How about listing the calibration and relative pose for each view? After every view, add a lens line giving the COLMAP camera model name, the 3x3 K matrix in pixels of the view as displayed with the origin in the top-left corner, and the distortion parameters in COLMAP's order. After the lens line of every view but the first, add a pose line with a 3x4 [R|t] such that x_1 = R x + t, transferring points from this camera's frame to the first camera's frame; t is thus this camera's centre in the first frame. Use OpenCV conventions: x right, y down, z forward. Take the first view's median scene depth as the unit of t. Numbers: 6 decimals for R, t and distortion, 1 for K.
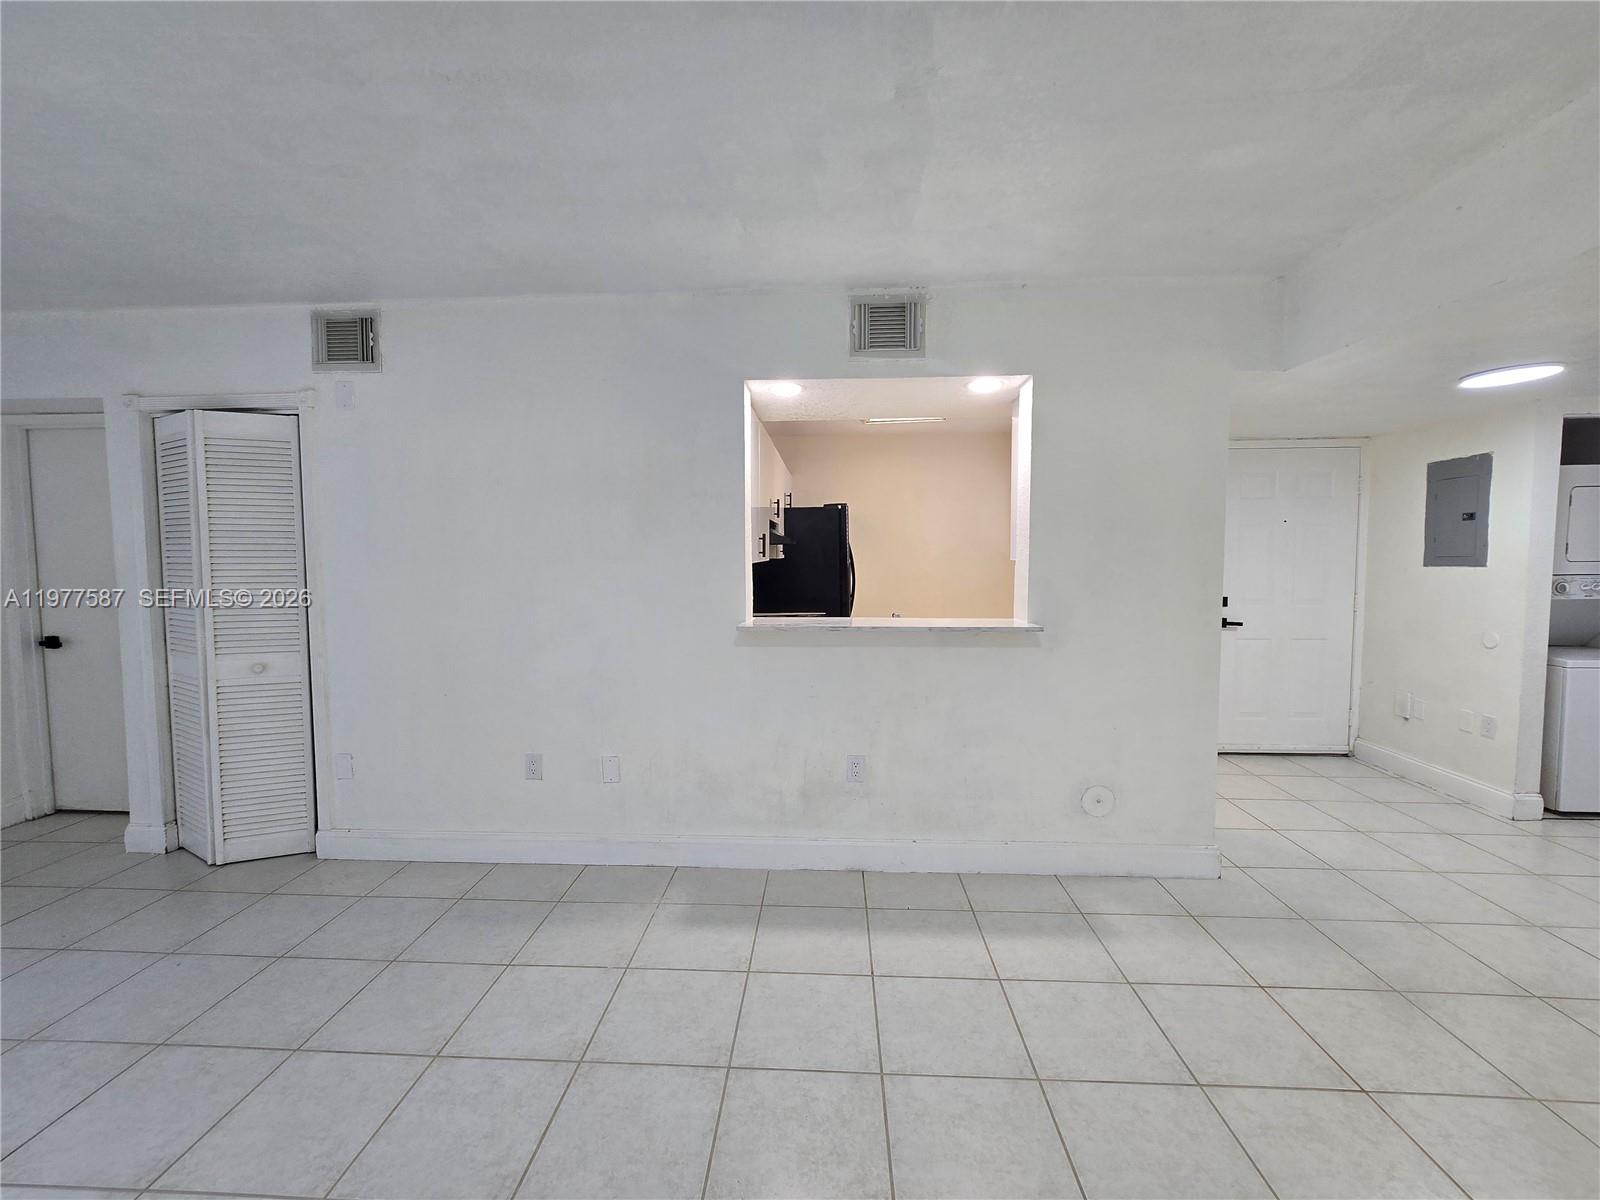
lens RADIAL K [[658.6, 0, 793.9], [0, 658.6, 592.2], [0, 0, 1]] dist [-0.006806, 0.001158]
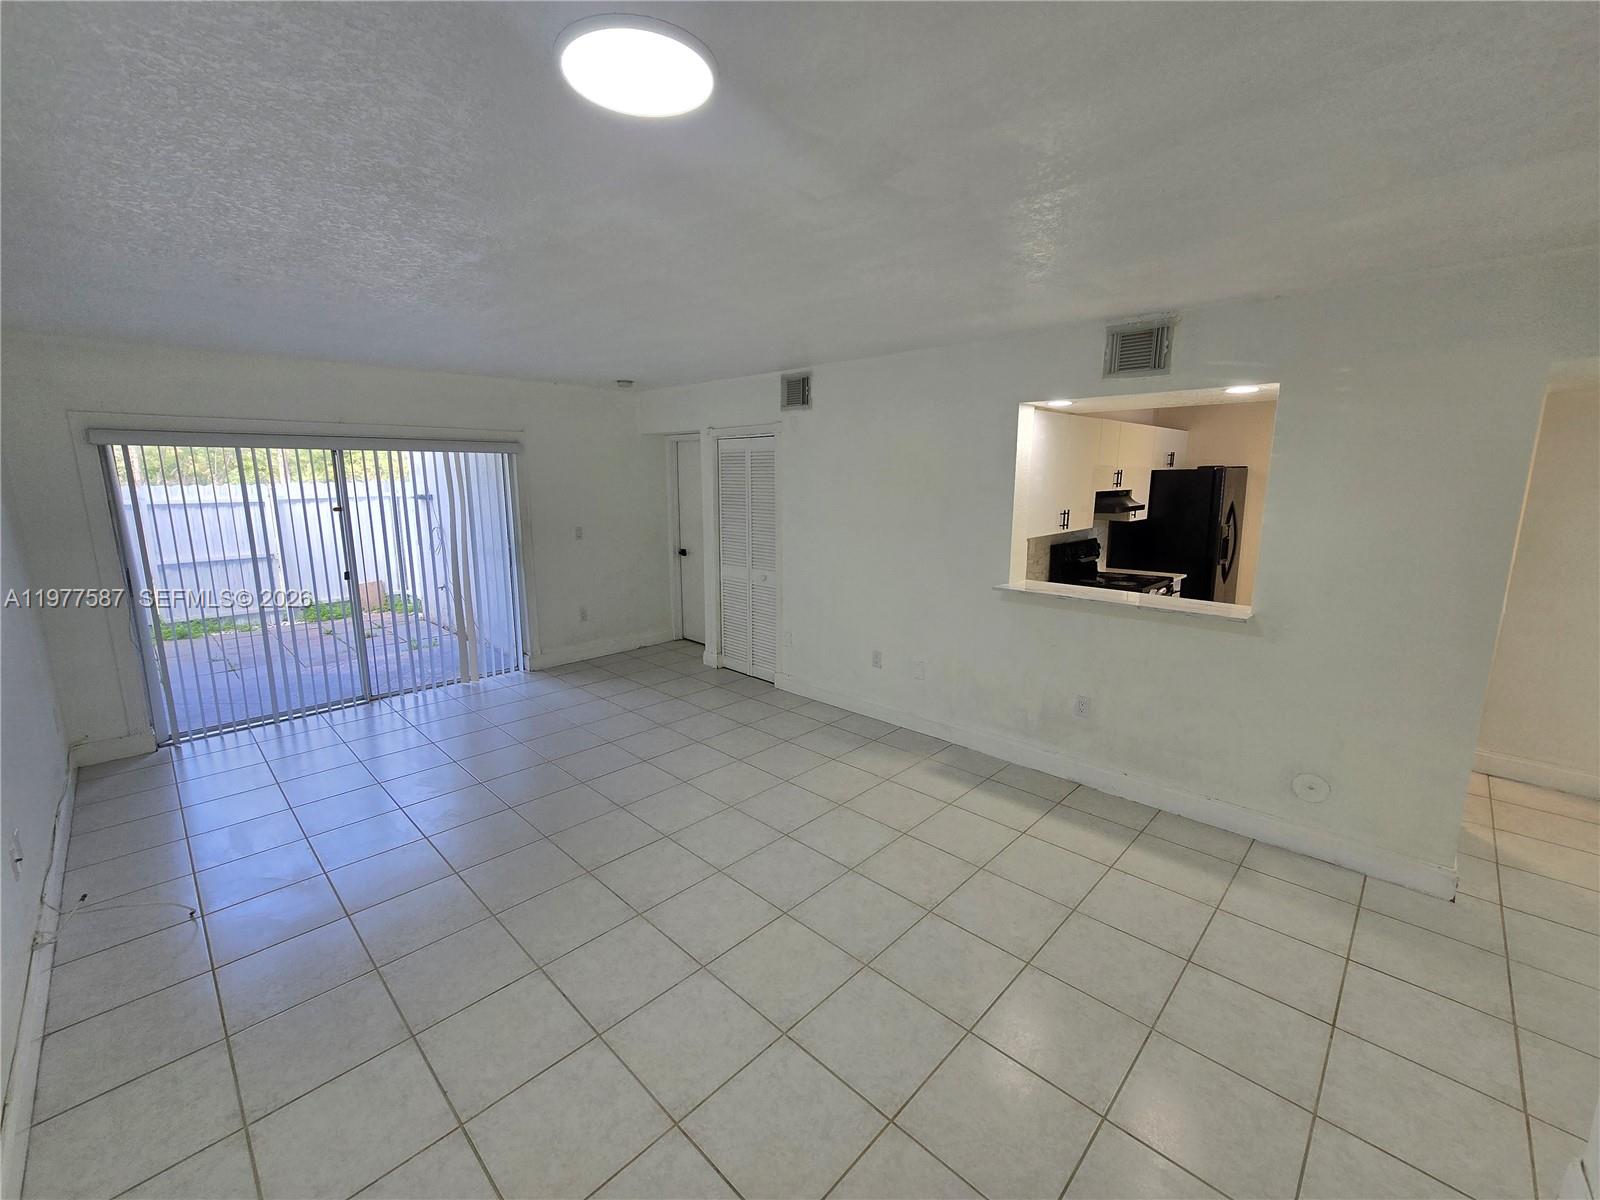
lens RADIAL K [[659.8, 0, 793.3], [0, 659.8, 591.6], [0, 0, 1]] dist [0.001086, 0.000059]
pose [[0.753225, 0.118190, -0.647058, 0.471292], [-0.040219, 0.990159, 0.134042, -0.102178], [0.656533, -0.074940, 0.750566, -0.316791]]
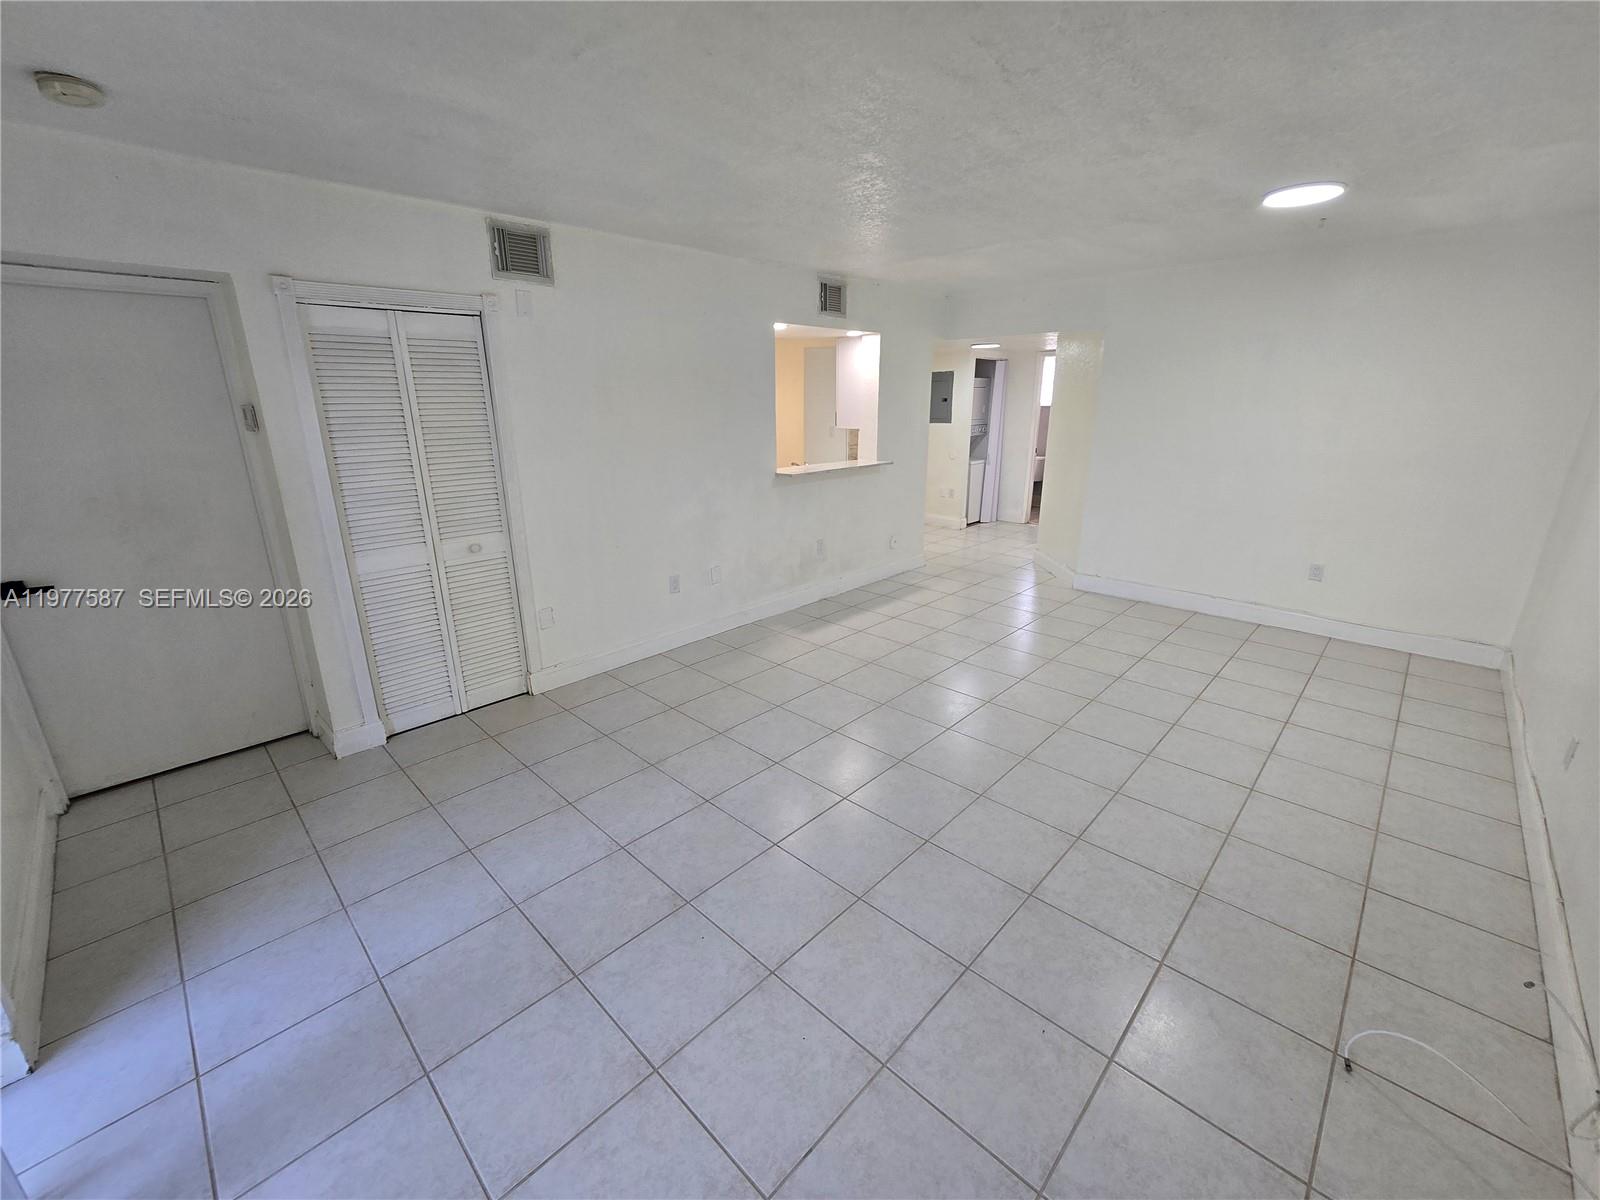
lens RADIAL K [[658.6, 0, 793.9], [0, 658.6, 592.2], [0, 0, 1]] dist [-0.006806, 0.001158]
pose [[0.651433, -0.217429, 0.726884, -1.336265], [0.051999, 0.968599, 0.243131, -0.065694], [-0.756922, -0.120586, 0.642283, -0.162030]]
